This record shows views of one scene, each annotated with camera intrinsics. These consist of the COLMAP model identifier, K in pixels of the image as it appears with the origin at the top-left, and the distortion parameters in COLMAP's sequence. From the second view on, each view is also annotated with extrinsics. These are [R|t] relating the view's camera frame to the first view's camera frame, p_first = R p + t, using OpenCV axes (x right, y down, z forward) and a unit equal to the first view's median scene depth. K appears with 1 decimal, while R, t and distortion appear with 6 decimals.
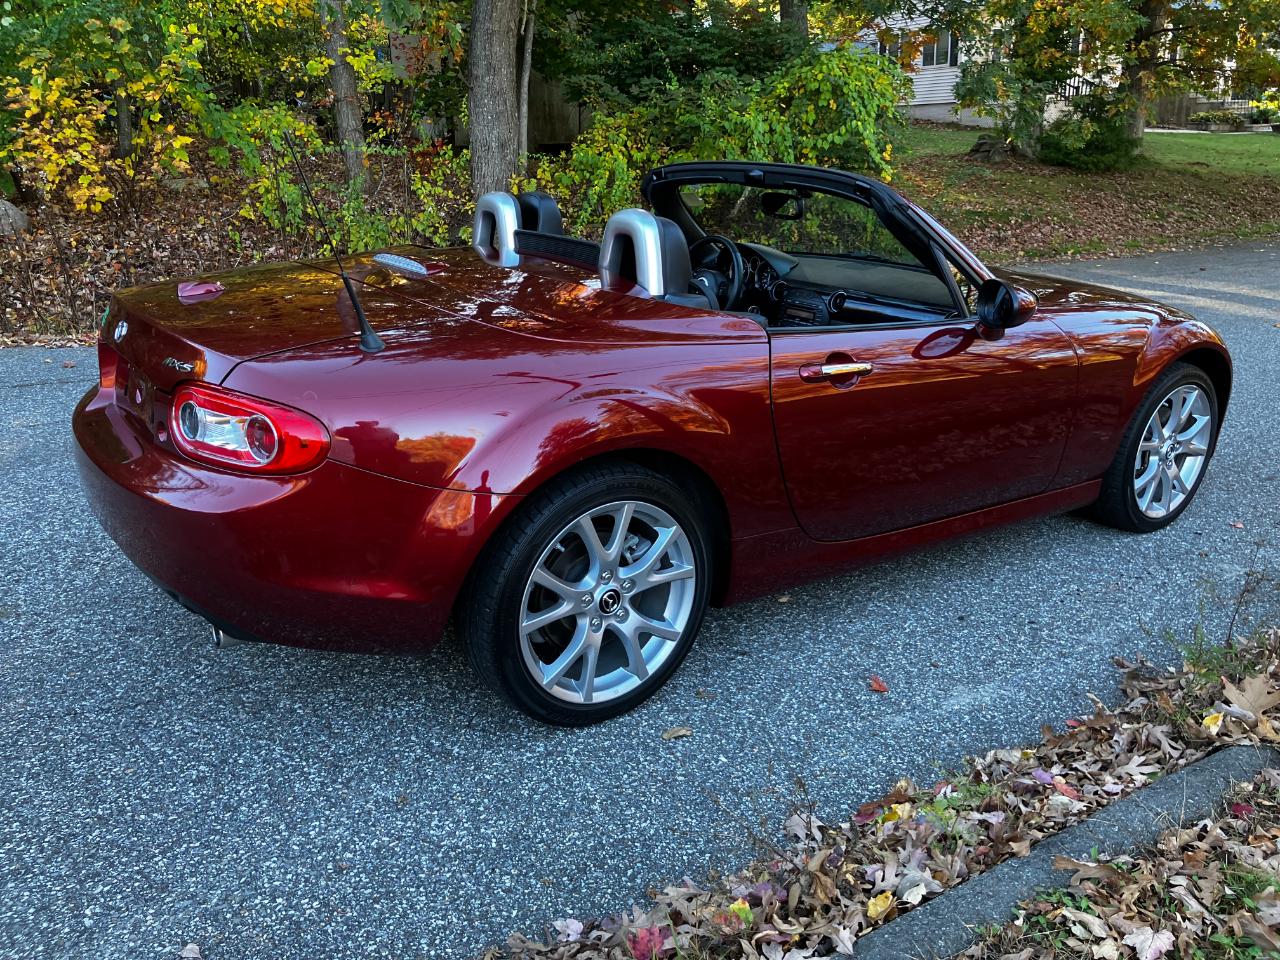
lens RADIAL K [[1027.6, 0, 649.1], [0, 1027.6, 481.5], [0, 0, 1]] dist [0.002897, 0.012218]
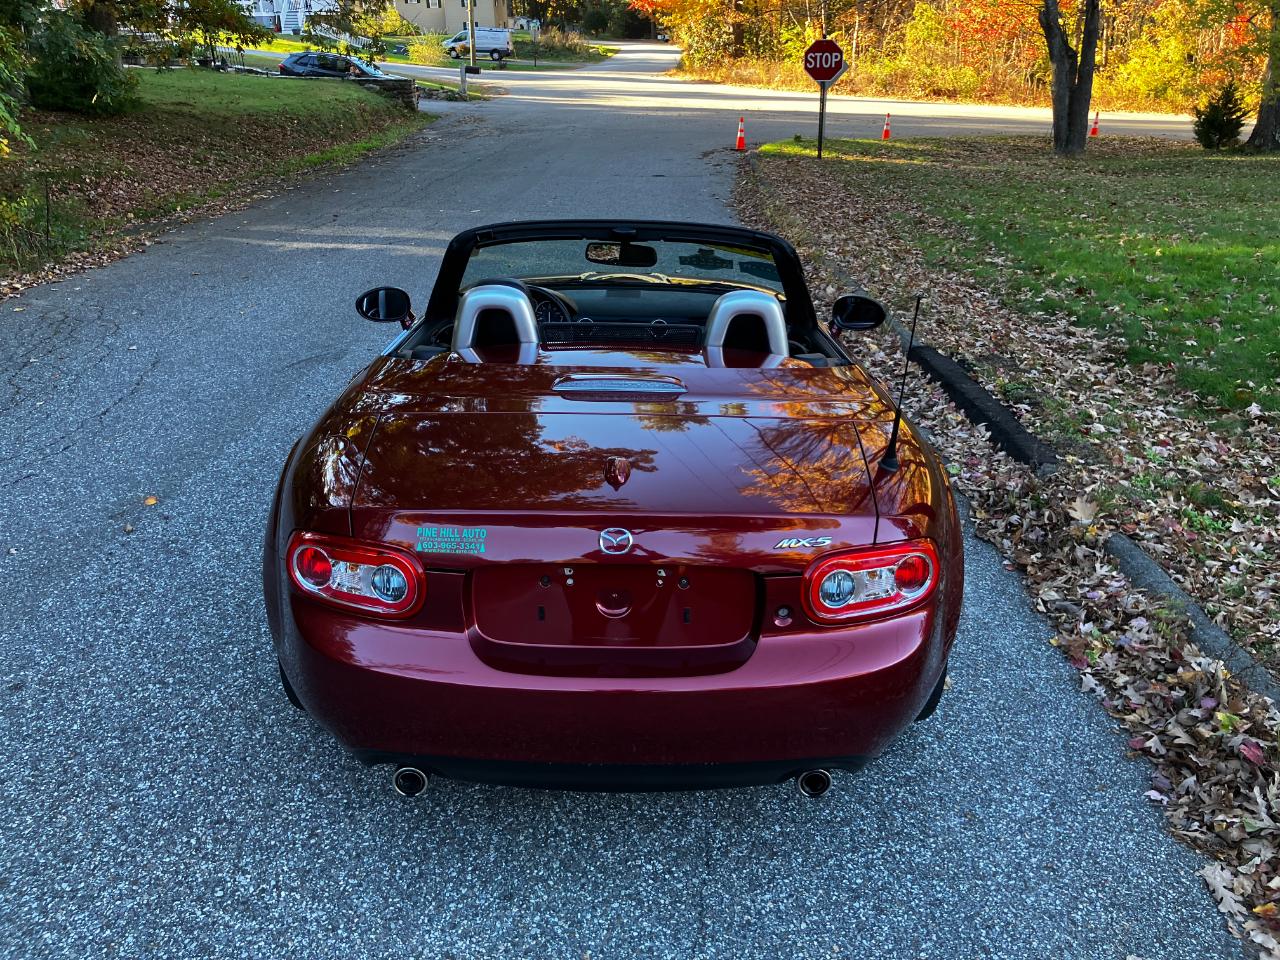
lens RADIAL K [[1034.7, 0, 640.0], [0, 1034.7, 480.0], [0, 0, 1]] dist [0.001735, 0.015380]
pose [[0.587035, -0.297864, 0.752773, -1.066185], [0.253471, 0.950726, 0.178528, -0.318803], [-0.768858, 0.086004, 0.633610, 0.420085]]
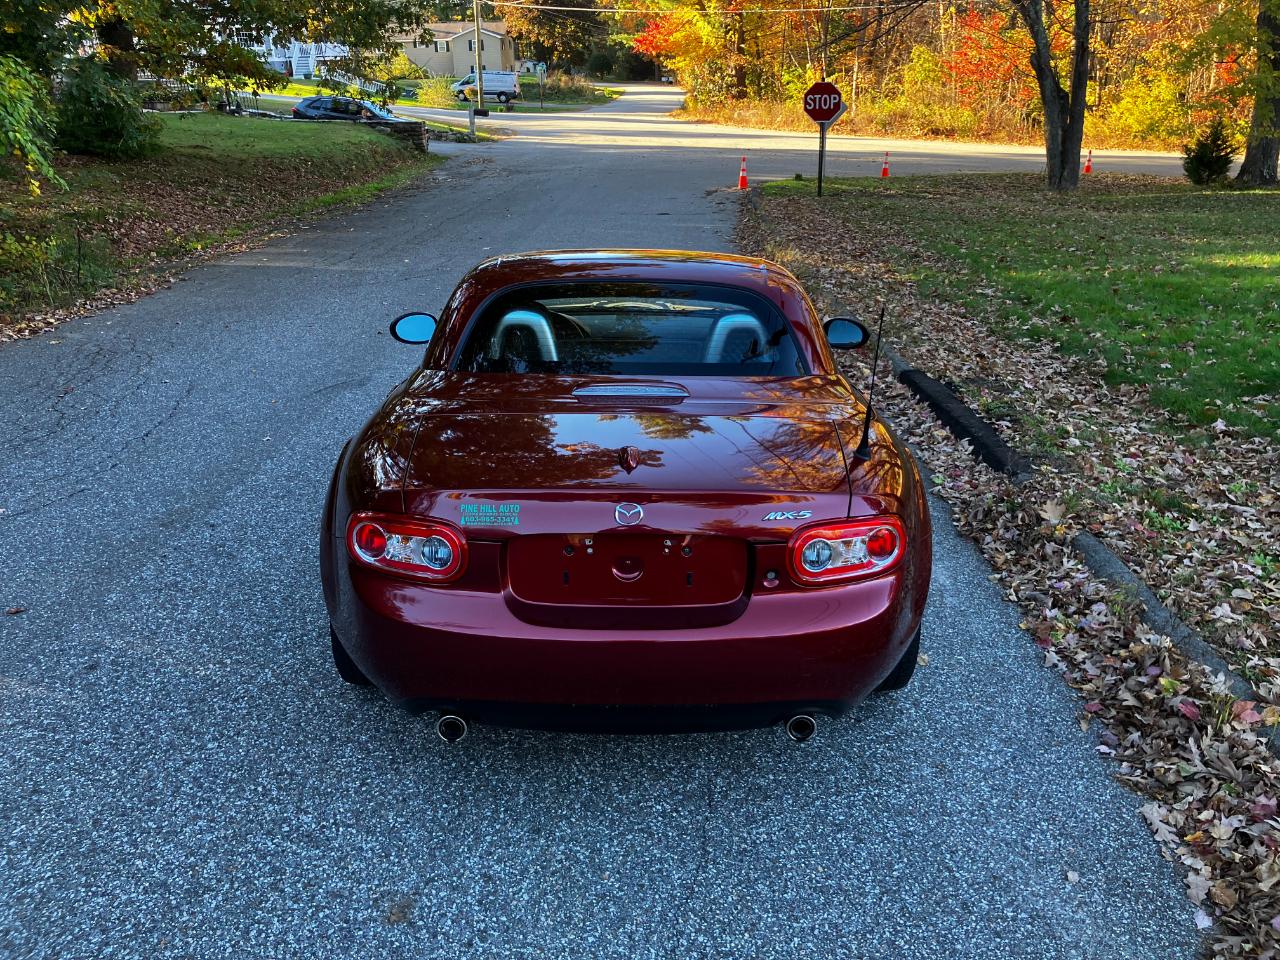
lens RADIAL K [[1027.6, 0, 649.1], [0, 1027.6, 481.5], [0, 0, 1]] dist [0.002897, 0.012218]
pose [[0.583649, -0.277654, 0.763061, -1.186725], [0.258982, 0.954297, 0.149149, -0.300322], [-0.769598, 0.110569, 0.628882, 0.336696]]
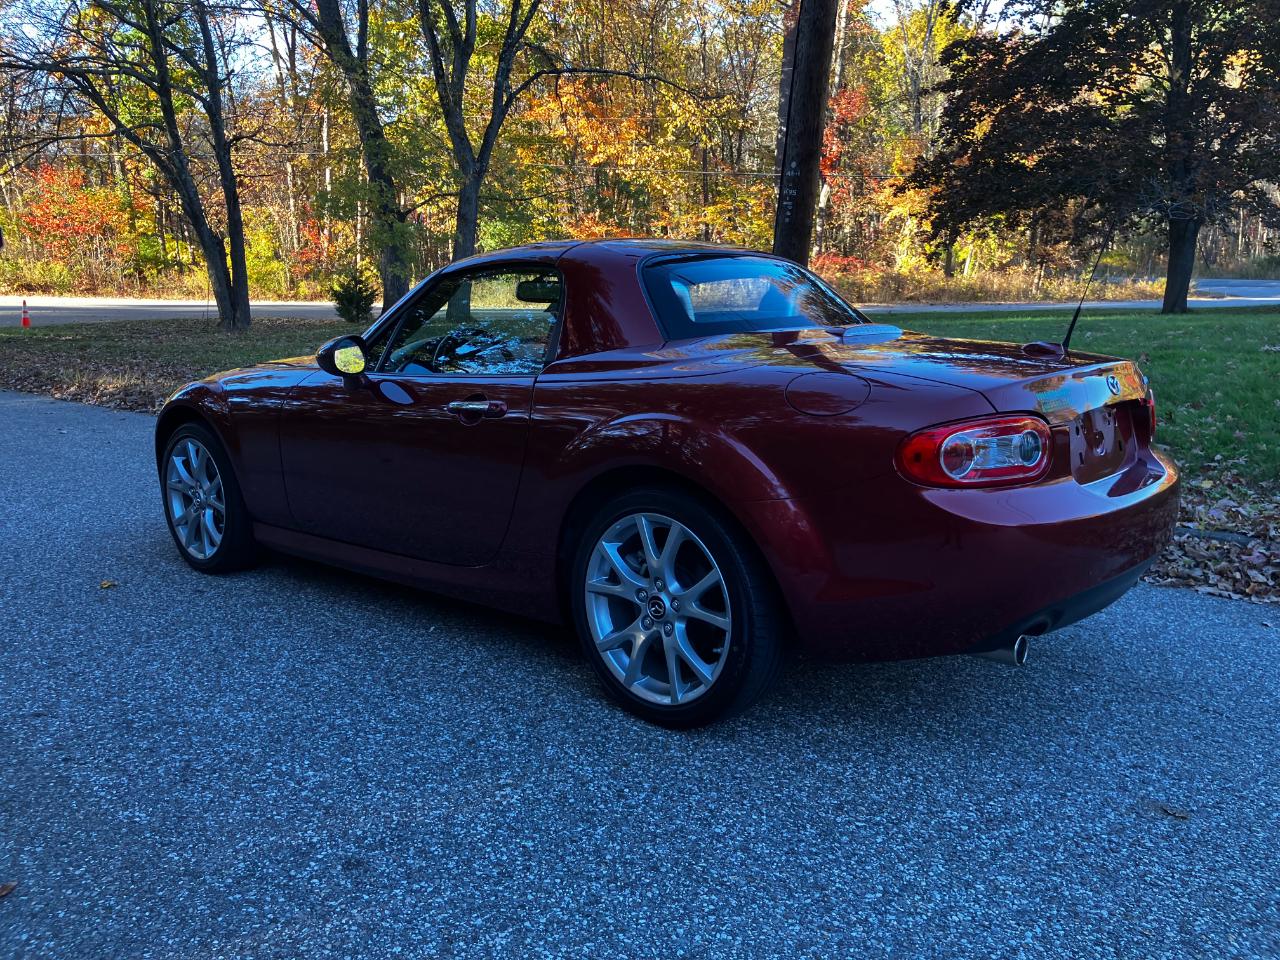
lens RADIAL K [[1027.6, 0, 649.1], [0, 1027.6, 481.5], [0, 0, 1]] dist [0.002897, 0.012218]
pose [[-0.202125, -0.195971, 0.959553, -1.403826], [0.308847, 0.917026, 0.252342, -0.456589], [-0.929386, 0.347360, -0.124829, 1.547647]]
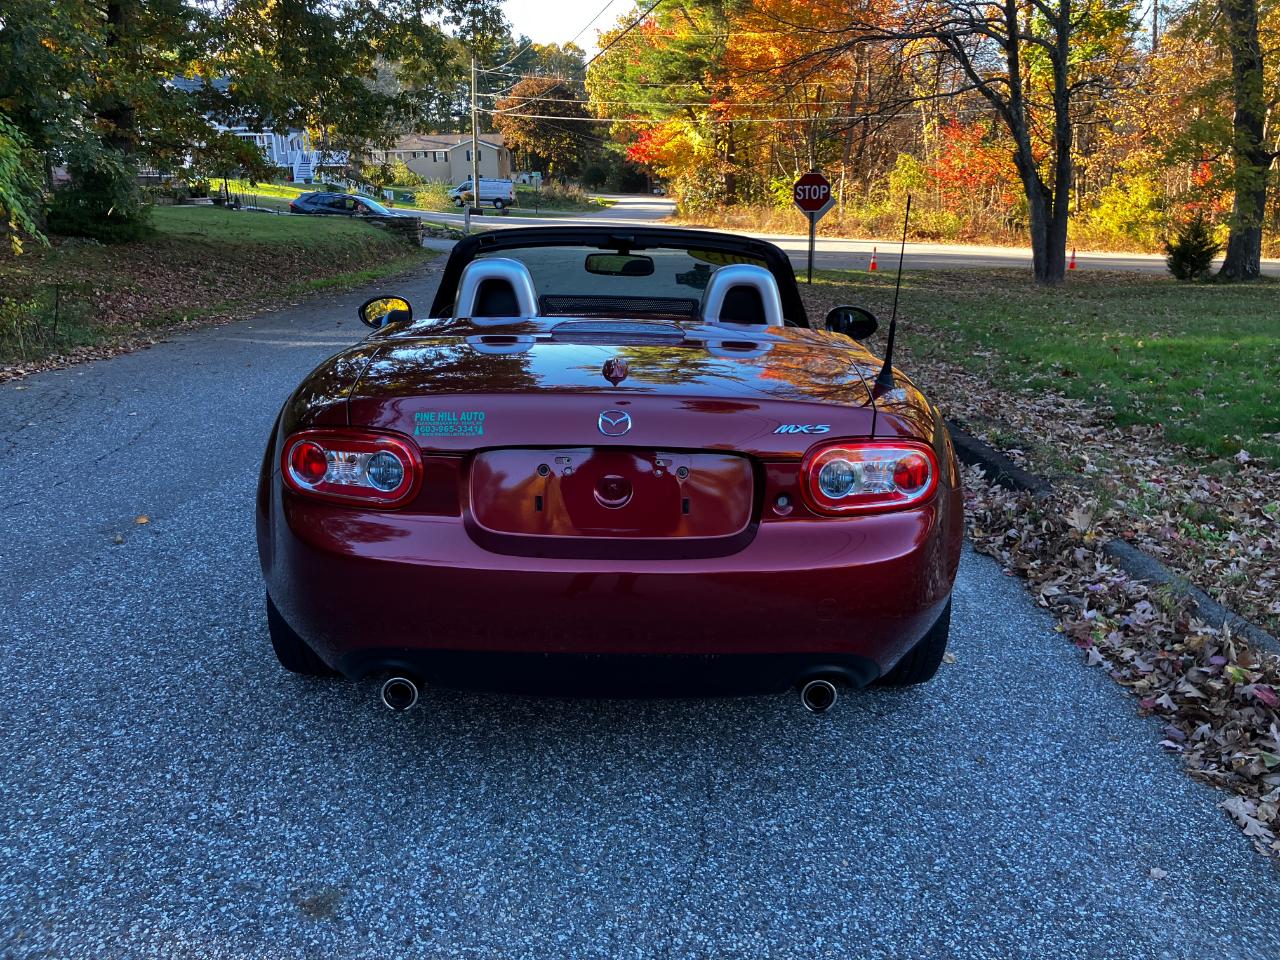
lens RADIAL K [[1034.3, 0, 651.2], [0, 1034.3, 475.8], [0, 0, 1]] dist [0.003077, 0.011526]
pose [[0.576020, -0.194722, 0.793904, -1.114202], [0.251672, 0.966282, 0.054400, -0.131553], [-0.777728, 0.168468, 0.605605, 0.447392]]
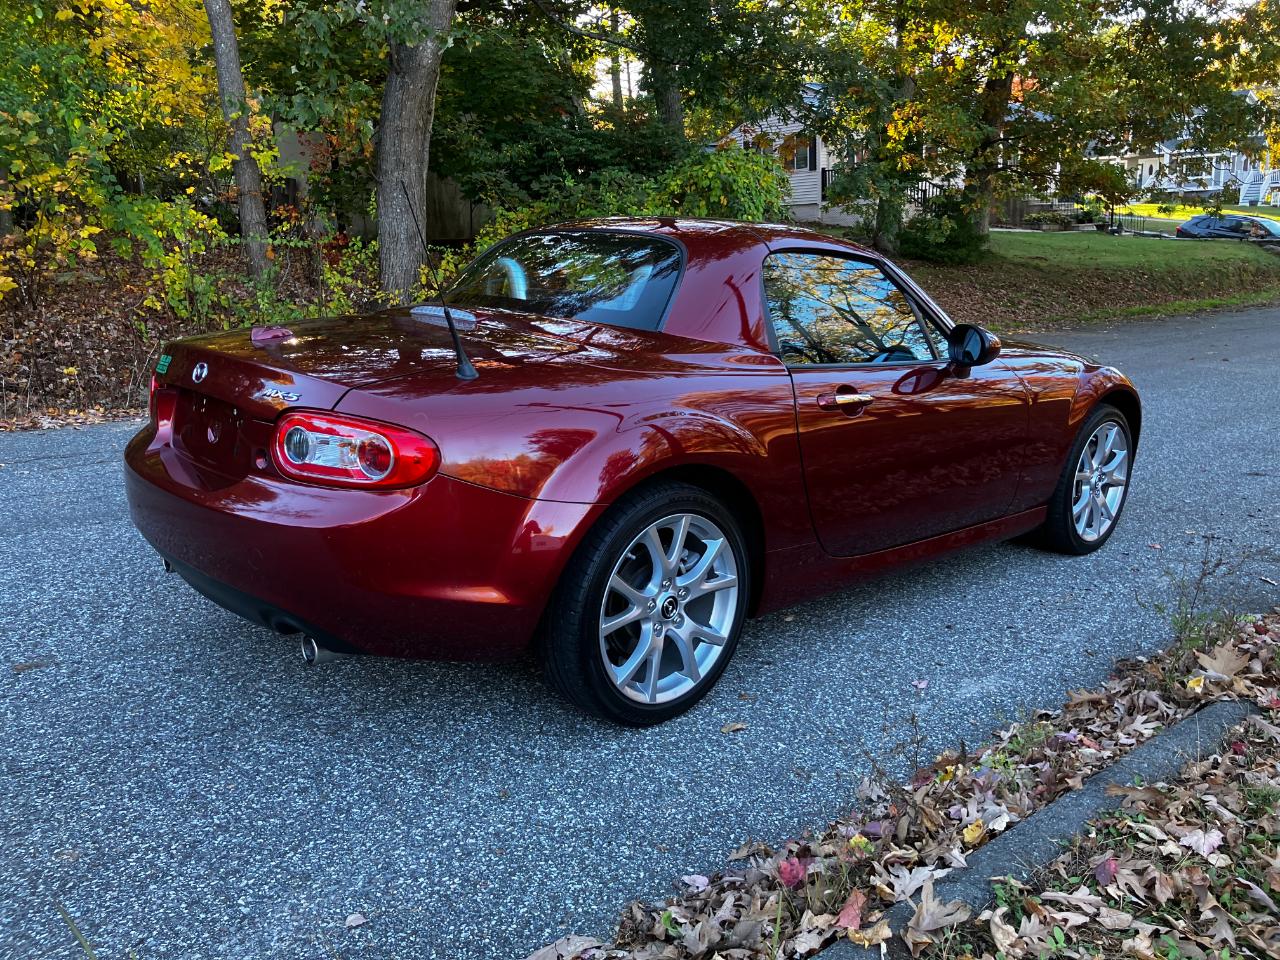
lens RADIAL K [[1025.1, 0, 644.6], [0, 1025.1, 486.5], [0, 0, 1]] dist [0.016803, -0.008975]
pose [[0.992213, -0.030749, 0.120701, -0.180536], [0.041144, 0.995565, -0.084603, 0.074343], [-0.117564, 0.088910, 0.989077, -0.085028]]
